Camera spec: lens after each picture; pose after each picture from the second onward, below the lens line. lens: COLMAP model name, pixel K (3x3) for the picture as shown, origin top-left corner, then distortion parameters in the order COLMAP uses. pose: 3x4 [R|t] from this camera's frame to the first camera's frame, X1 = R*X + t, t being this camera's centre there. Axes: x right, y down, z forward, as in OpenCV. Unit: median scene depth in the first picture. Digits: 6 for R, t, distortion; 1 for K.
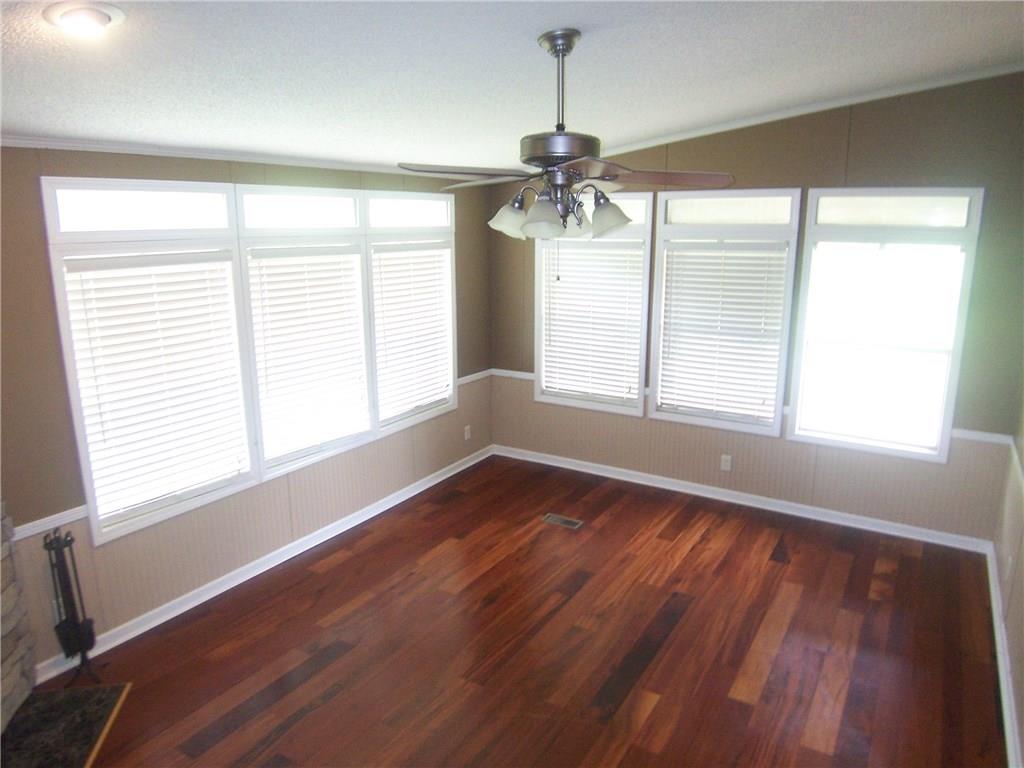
lens RADIAL K [[687.1, 0, 512.0], [0, 687.1, 384.0], [0, 0, 1]] dist [-0.058445, 0.000741]
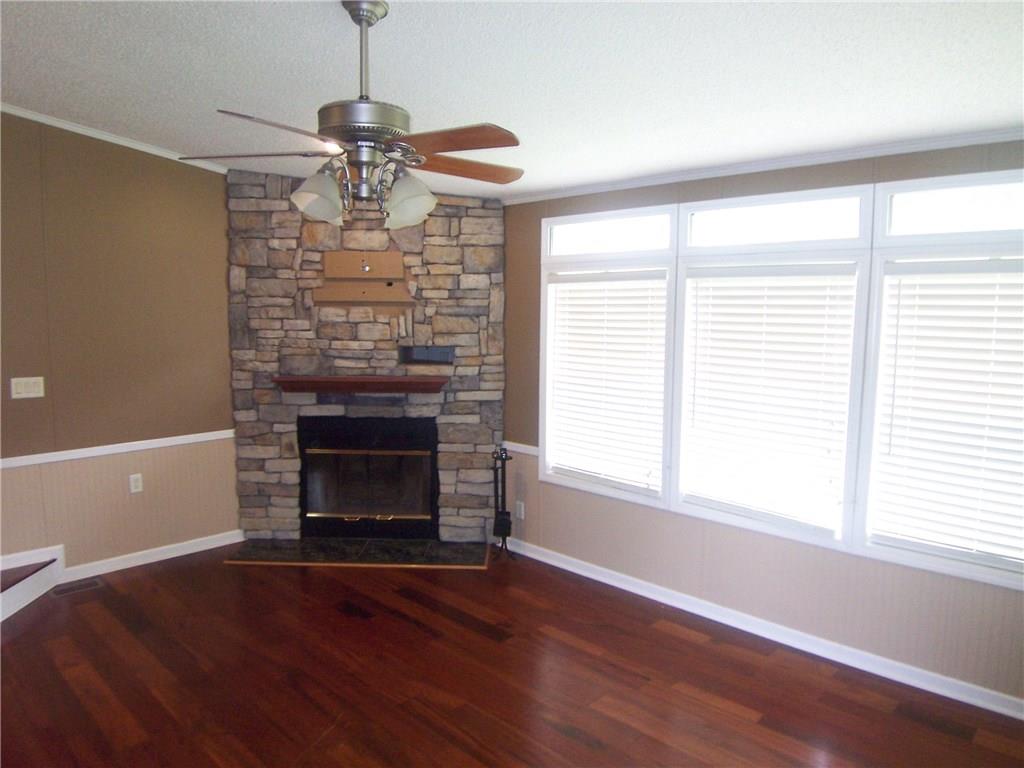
lens RADIAL K [[687.1, 0, 512.0], [0, 687.1, 384.0], [0, 0, 1]] dist [-0.058445, 0.000741]
pose [[-0.217497, 0.108120, -0.970054, 0.640529], [-0.225166, 0.961482, 0.157650, -0.138149], [0.949734, 0.252711, -0.184775, 0.992678]]
